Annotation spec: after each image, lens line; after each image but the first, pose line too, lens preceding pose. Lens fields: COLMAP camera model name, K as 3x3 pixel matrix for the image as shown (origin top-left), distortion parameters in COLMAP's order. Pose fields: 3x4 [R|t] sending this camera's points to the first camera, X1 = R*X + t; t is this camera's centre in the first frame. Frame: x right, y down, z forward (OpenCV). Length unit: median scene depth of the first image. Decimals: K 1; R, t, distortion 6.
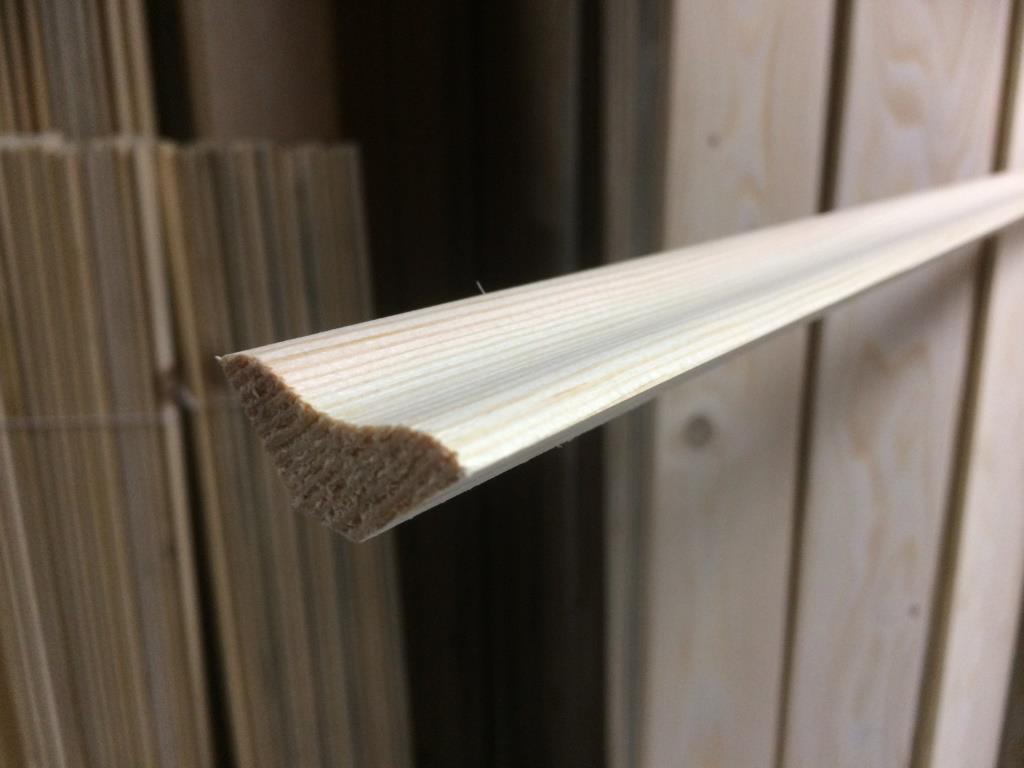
lens RADIAL K [[870.7, 0, 512.0], [0, 870.7, 384.0], [0, 0, 1]] dist [-0.001575, -0.007950]
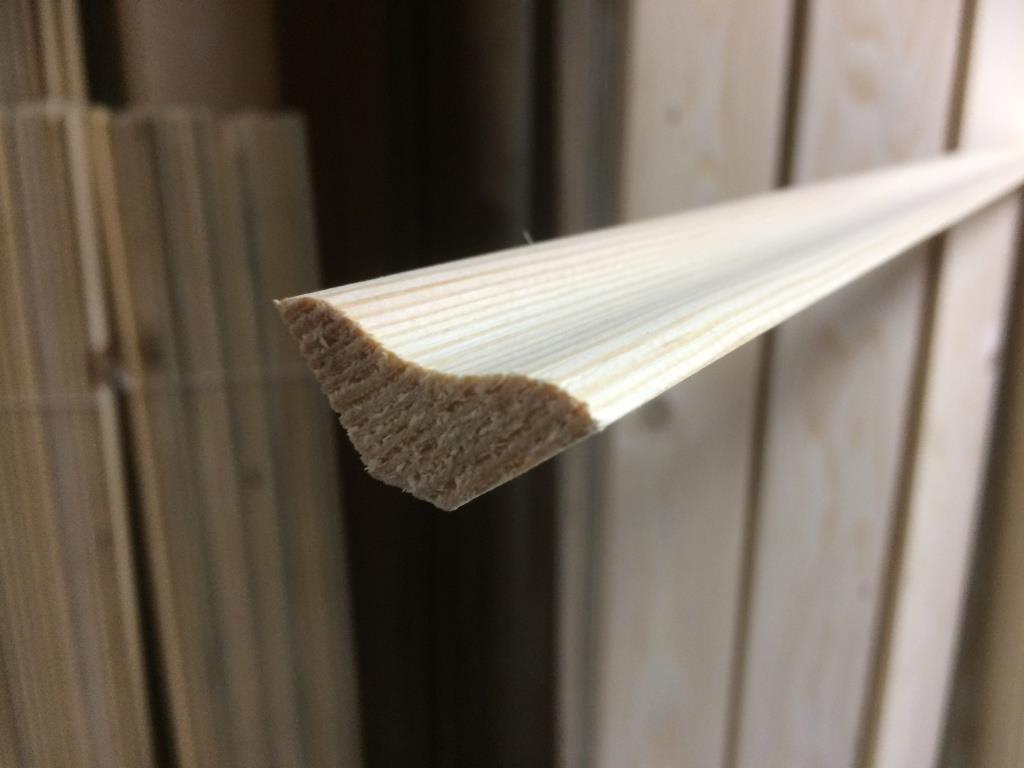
lens RADIAL K [[887.5, 0, 512.0], [0, 887.5, 384.0], [0, 0, 1]] dist [0.001192, -0.018035]
pose [[0.998104, -0.000530, 0.061550, -0.161965], [-0.000675, 0.999808, 0.019564, 0.035543], [-0.061548, -0.019568, 0.997912, 0.101808]]
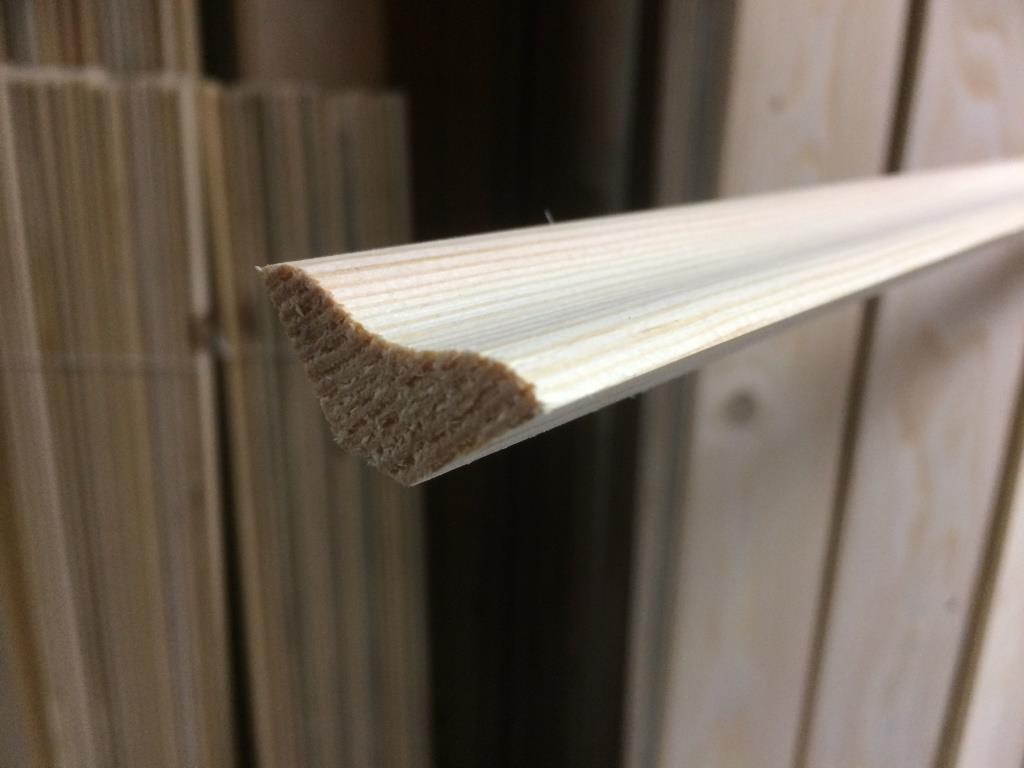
lens RADIAL K [[887.5, 0, 512.0], [0, 887.5, 384.0], [0, 0, 1]] dist [0.001192, -0.018035]
pose [[0.997722, 0.055423, -0.038455, -0.043798], [-0.053888, 0.997751, 0.039867, 0.037654], [0.040578, -0.037704, 0.998465, 0.119002]]
